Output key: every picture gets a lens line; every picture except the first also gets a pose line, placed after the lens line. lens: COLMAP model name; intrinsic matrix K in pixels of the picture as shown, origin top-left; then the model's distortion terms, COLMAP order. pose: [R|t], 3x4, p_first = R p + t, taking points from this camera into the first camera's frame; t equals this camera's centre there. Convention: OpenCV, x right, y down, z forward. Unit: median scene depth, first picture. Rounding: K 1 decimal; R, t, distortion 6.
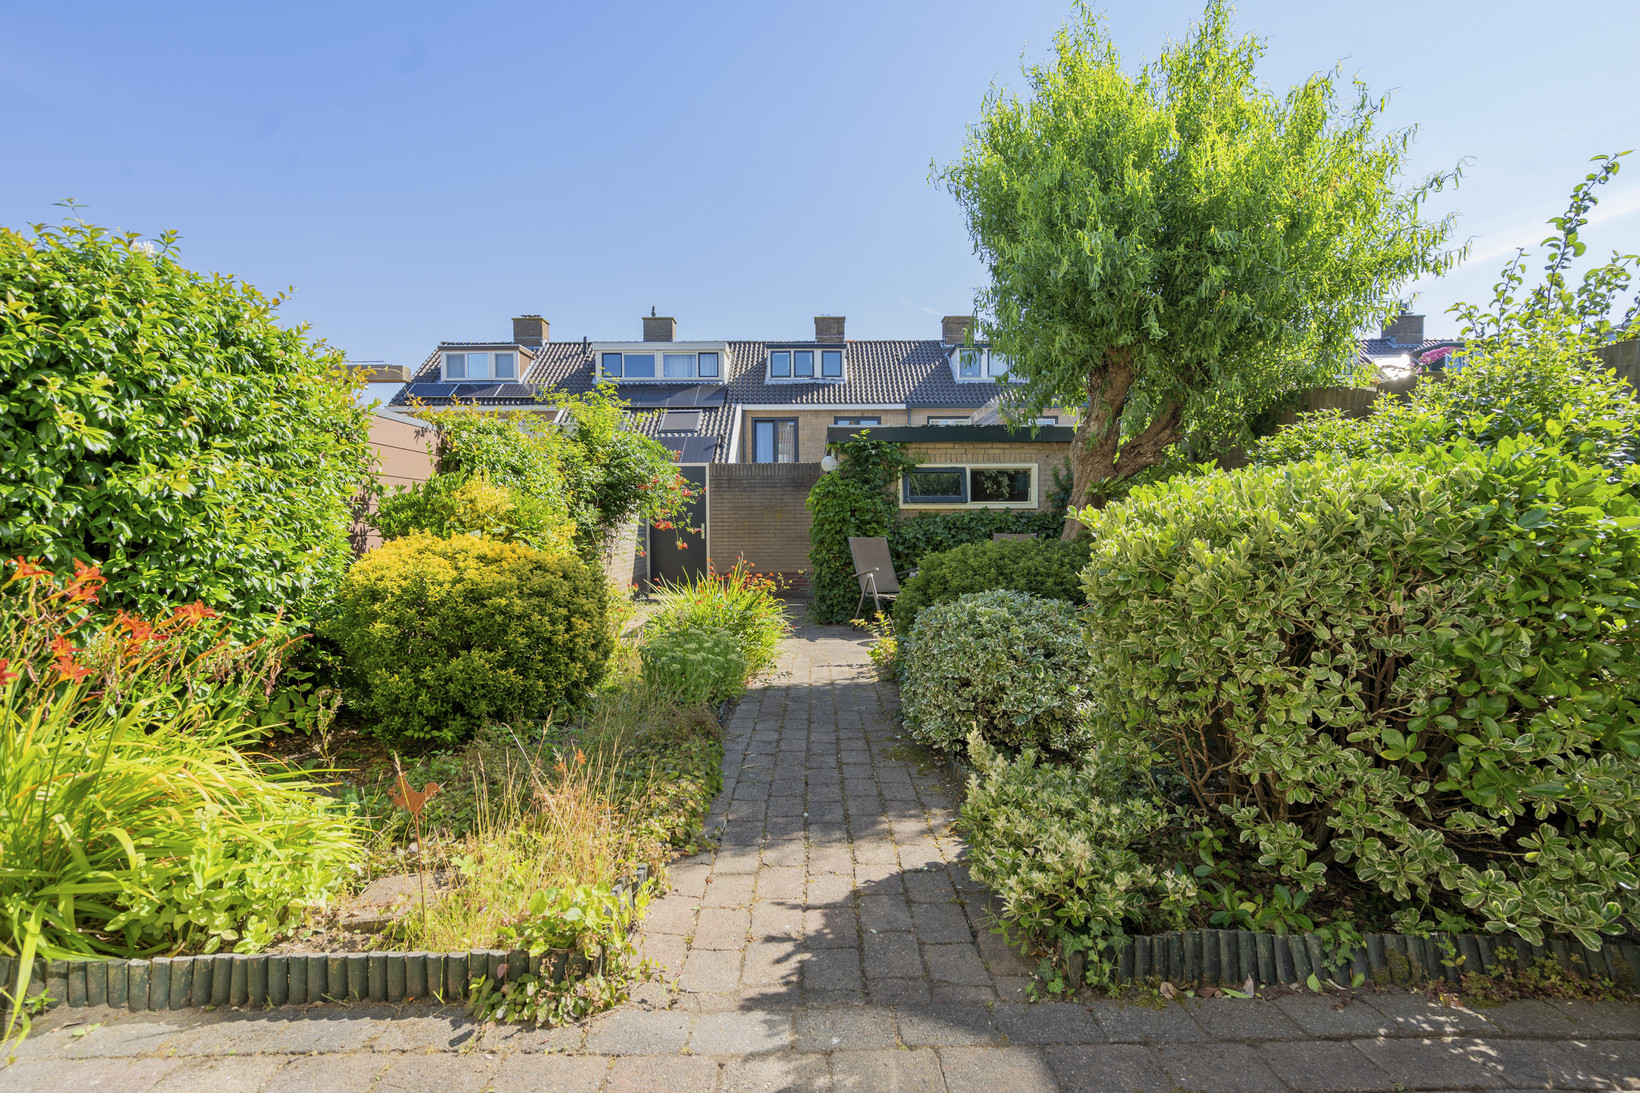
lens RADIAL K [[764.1, 0, 822.9], [0, 764.1, 544.5], [0, 0, 1]] dist [-0.004891, 0.001374]
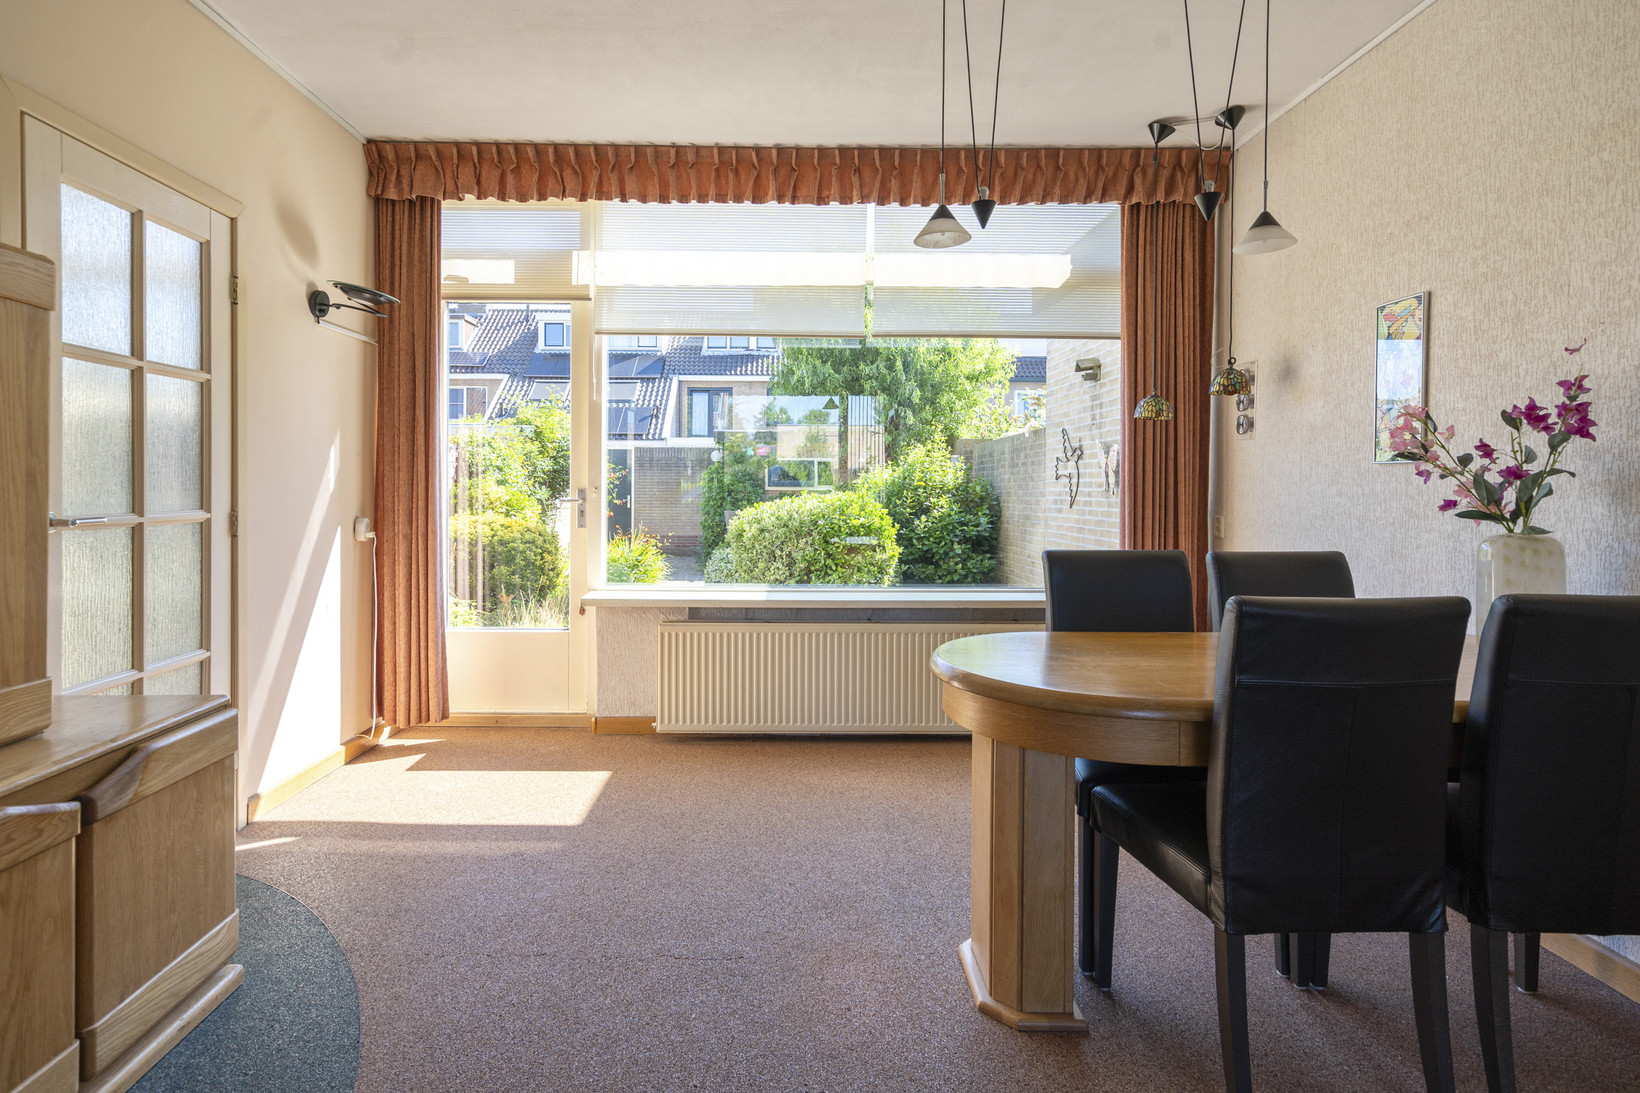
lens RADIAL K [[865.2, 0, 805.1], [0, 865.2, 493.9], [0, 0, 1]] dist [0.004450, 0.000103]
pose [[0.999733, 0.011884, 0.019799, 0.146696], [-0.011601, 0.999830, -0.014362, -0.018668], [-0.019966, 0.014129, 0.999701, -0.597262]]
